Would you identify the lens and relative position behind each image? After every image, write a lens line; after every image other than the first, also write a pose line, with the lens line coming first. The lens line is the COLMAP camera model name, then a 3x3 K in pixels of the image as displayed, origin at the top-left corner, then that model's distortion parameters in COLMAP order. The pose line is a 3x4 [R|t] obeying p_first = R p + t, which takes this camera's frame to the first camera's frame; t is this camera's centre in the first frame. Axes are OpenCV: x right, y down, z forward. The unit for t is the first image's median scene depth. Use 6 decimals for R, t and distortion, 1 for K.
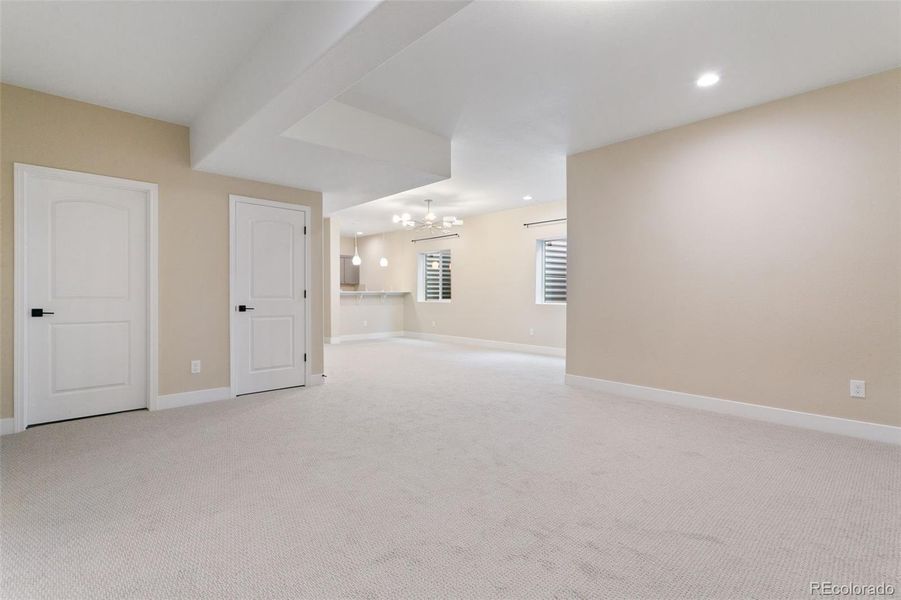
lens RADIAL K [[432.4, 0, 446.7], [0, 432.4, 291.7], [0, 0, 1]] dist [0.000967, -0.000120]
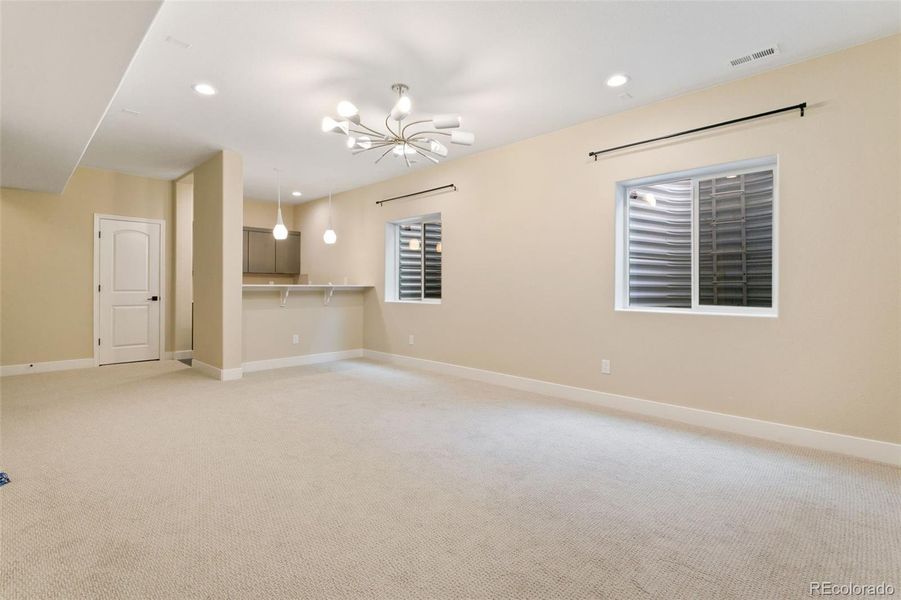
lens RADIAL K [[432.4, 0, 446.7], [0, 432.4, 291.7], [0, 0, 1]] dist [0.000967, -0.000120]
pose [[0.999013, 0.004073, 0.044235, -0.007949], [-0.004648, 0.999906, 0.012893, 0.000467], [-0.044179, -0.013086, 0.998938, 0.389160]]
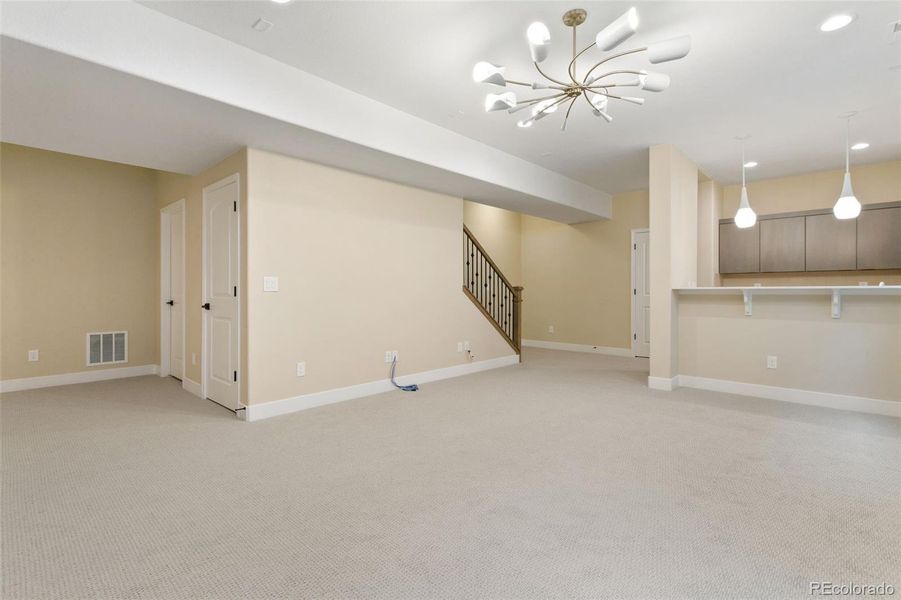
lens RADIAL K [[432.4, 0, 446.7], [0, 432.4, 291.7], [0, 0, 1]] dist [0.000967, -0.000120]
pose [[0.053749, 0.004183, -0.998546, 0.209353], [0.003190, 0.999985, 0.004361, 0.001729], [0.998549, -0.003419, 0.053735, 0.634122]]
